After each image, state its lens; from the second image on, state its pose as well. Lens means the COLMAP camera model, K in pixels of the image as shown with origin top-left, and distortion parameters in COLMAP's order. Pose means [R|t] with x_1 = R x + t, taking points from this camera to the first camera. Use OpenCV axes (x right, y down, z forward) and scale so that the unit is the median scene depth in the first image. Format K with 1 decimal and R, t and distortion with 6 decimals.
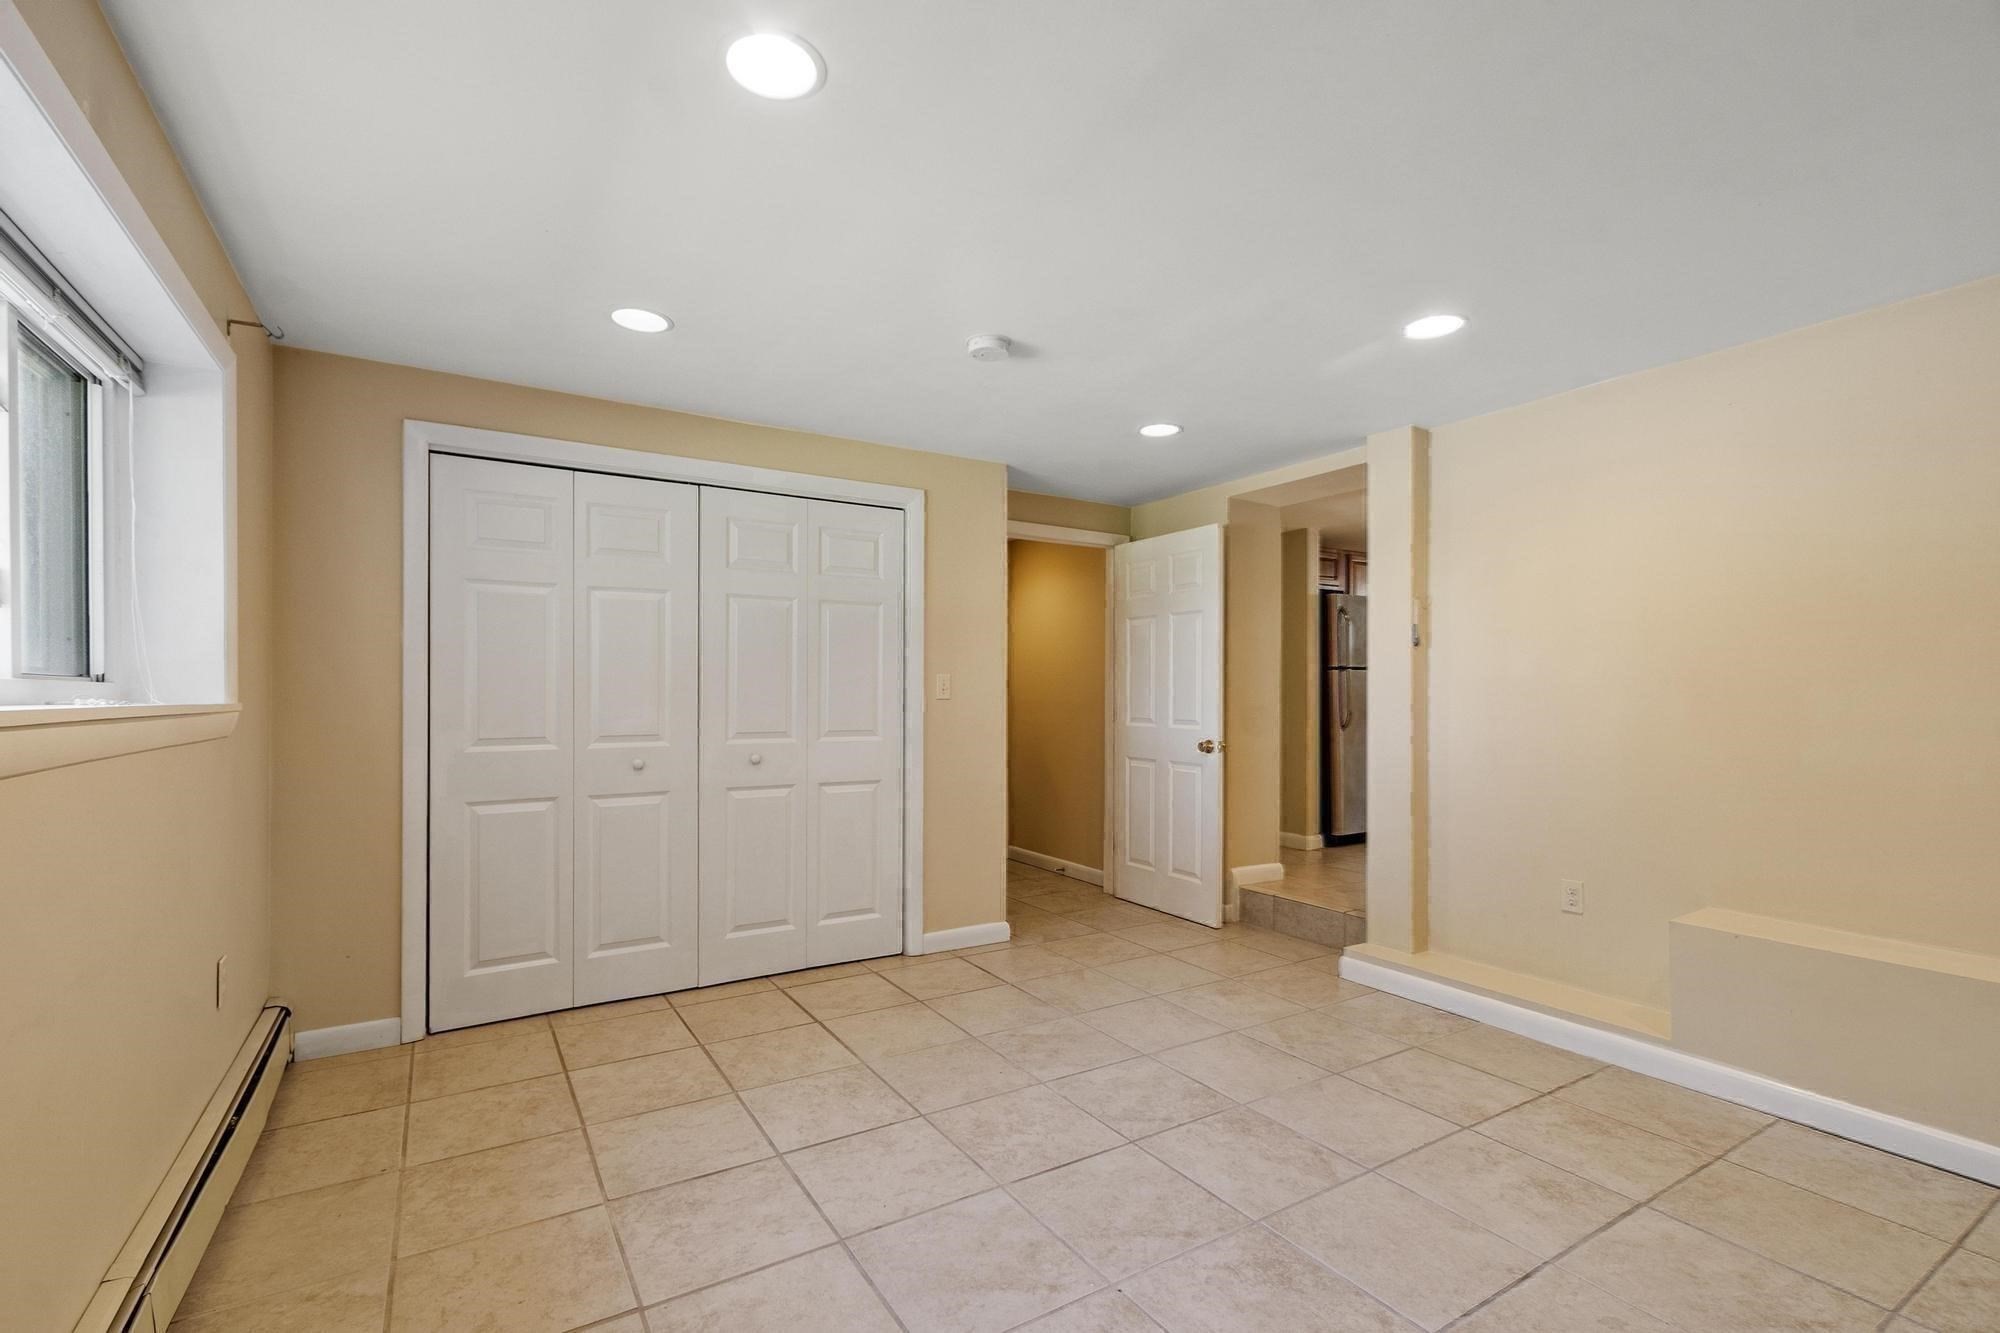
lens RADIAL K [[876.7, 0, 989.3], [0, 876.7, 672.5], [0, 0, 1]] dist [0.002279, 0.001949]
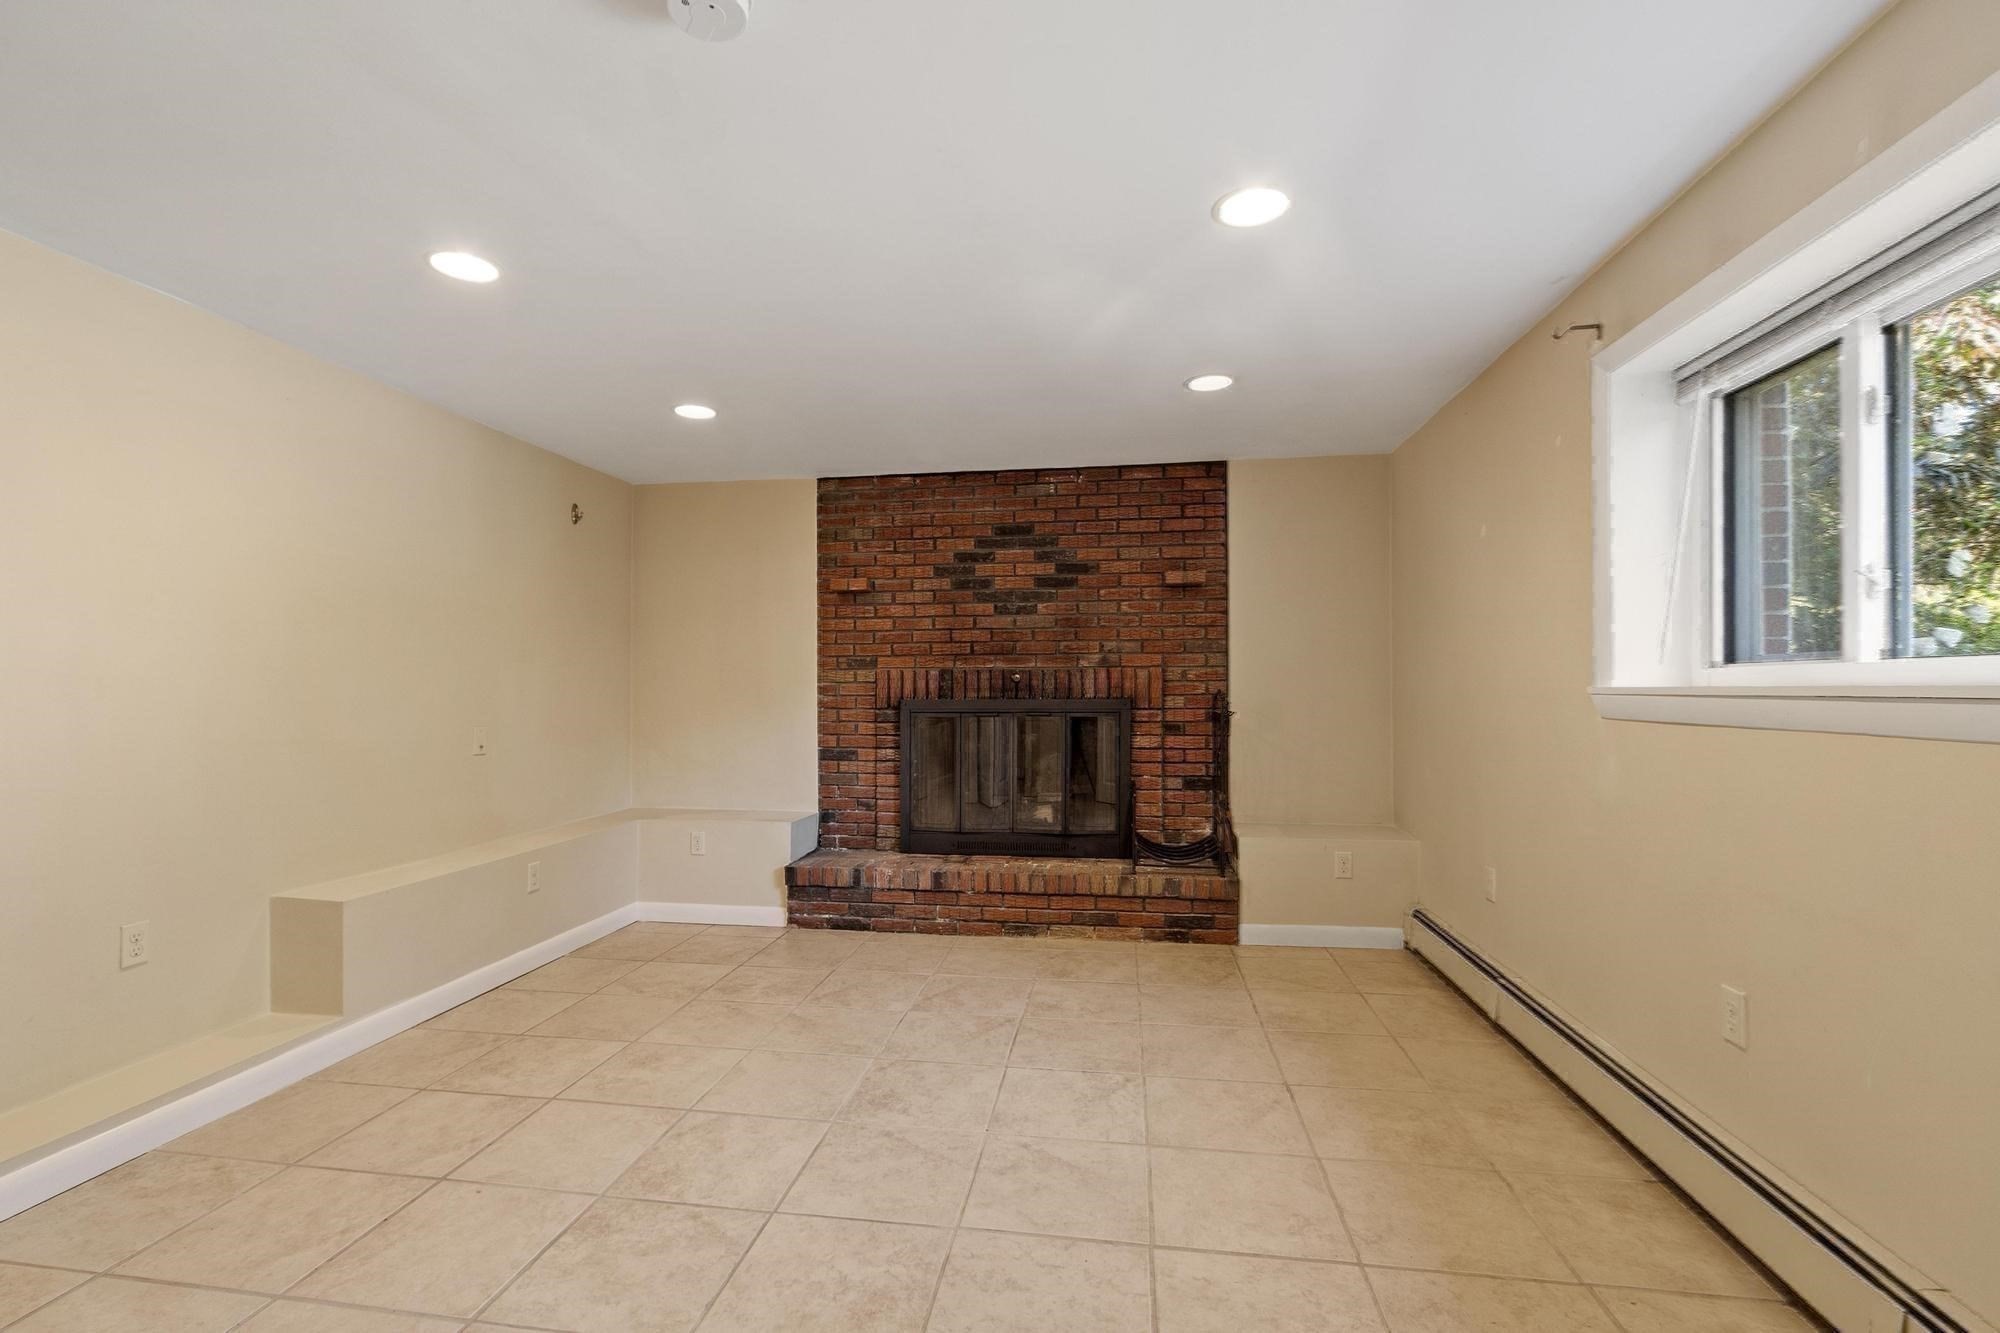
lens RADIAL K [[876.7, 0, 999.7], [0, 876.7, 684.3], [0, 0, 1]] dist [0.002279, 0.001949]
pose [[-0.760317, 0.003905, 0.649540, -0.589650], [-0.014956, 0.999612, -0.023517, 0.057811], [-0.649380, -0.027595, -0.759964, 1.641652]]
